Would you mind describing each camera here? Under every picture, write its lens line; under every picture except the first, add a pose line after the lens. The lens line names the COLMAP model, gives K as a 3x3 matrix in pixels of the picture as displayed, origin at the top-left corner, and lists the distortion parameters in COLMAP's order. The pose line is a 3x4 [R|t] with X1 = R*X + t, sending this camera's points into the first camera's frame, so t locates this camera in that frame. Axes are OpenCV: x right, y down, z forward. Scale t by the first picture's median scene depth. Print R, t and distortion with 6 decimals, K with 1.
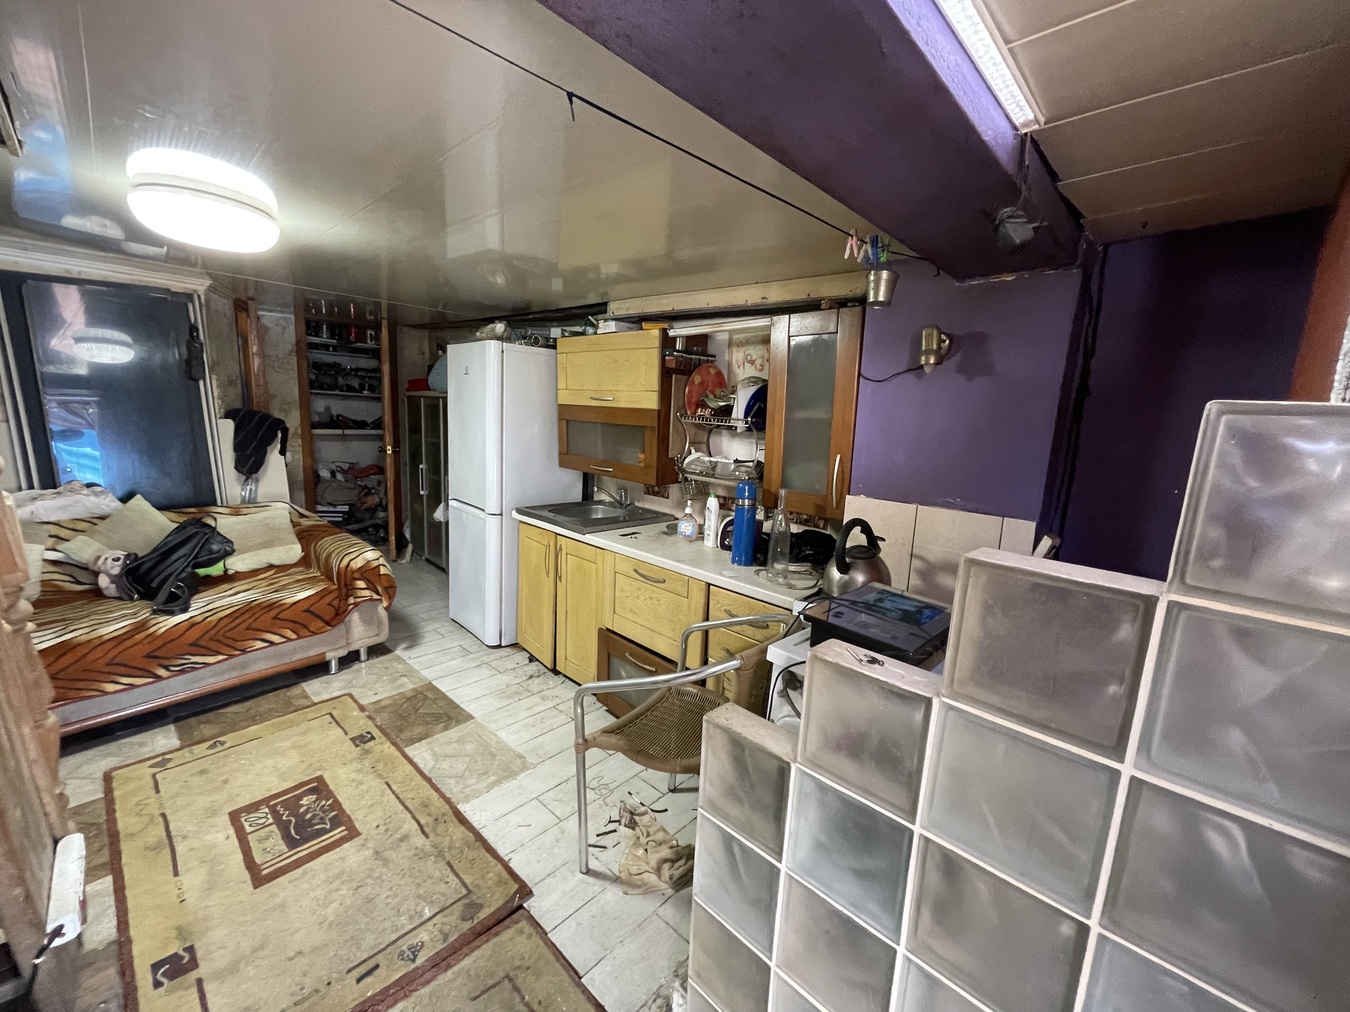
lens RADIAL K [[548.0, 0, 670.0], [0, 548.0, 505.2], [0, 0, 1]] dist [-0.002250, 0.000603]
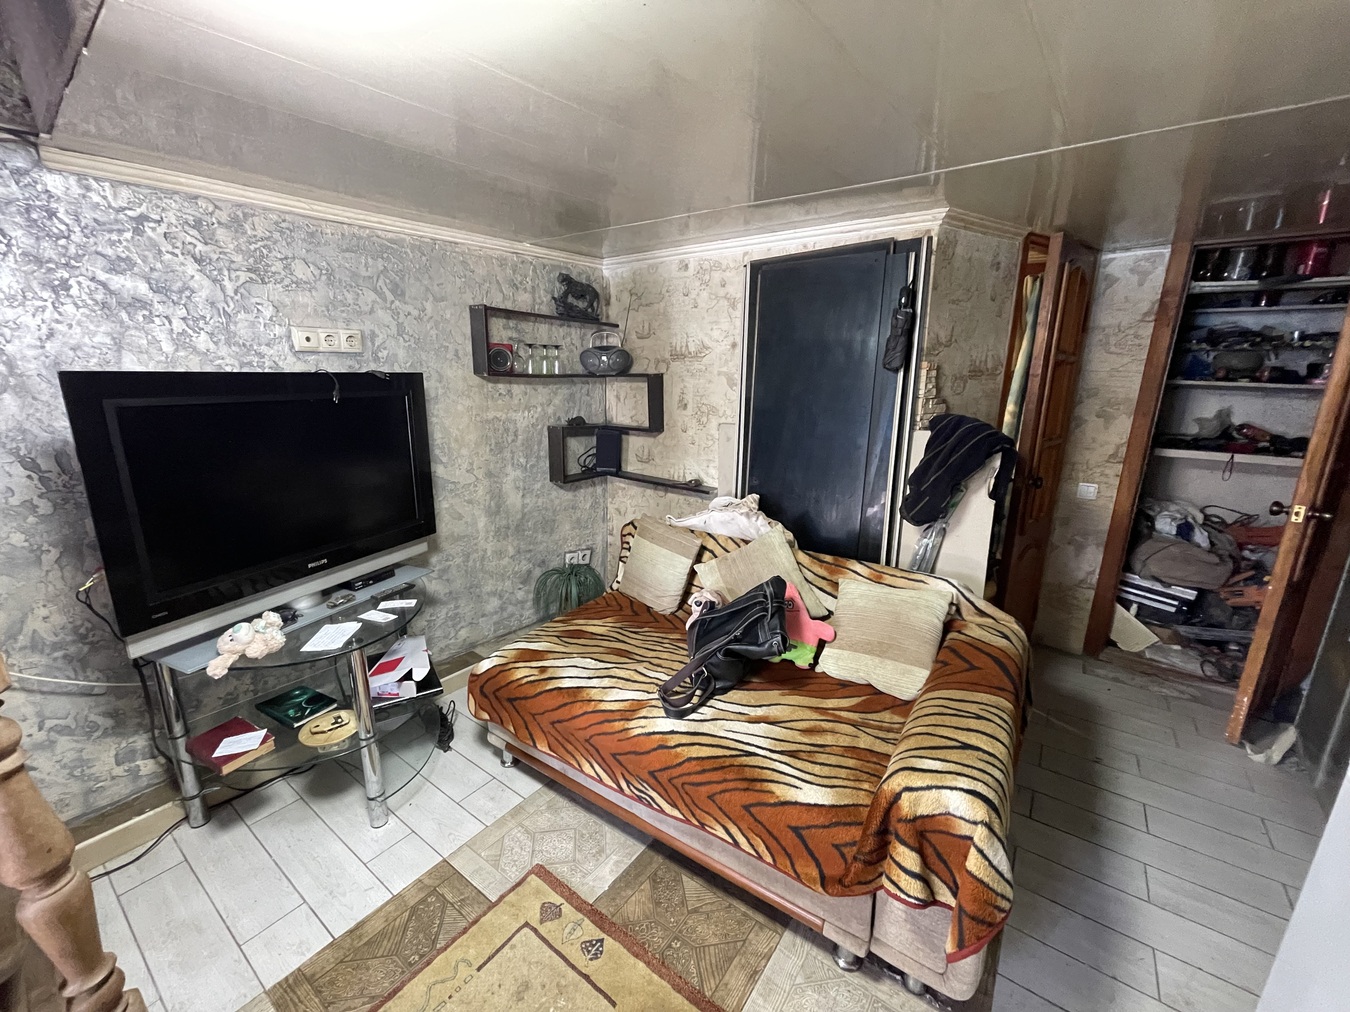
lens RADIAL K [[548.0, 0, 670.0], [0, 548.0, 505.2], [0, 0, 1]] dist [-0.002250, 0.000603]
pose [[0.109019, 0.188177, -0.976066, -0.249938], [-0.179010, 0.969582, 0.166932, -0.156845], [0.977788, 0.156527, 0.139389, 0.779056]]
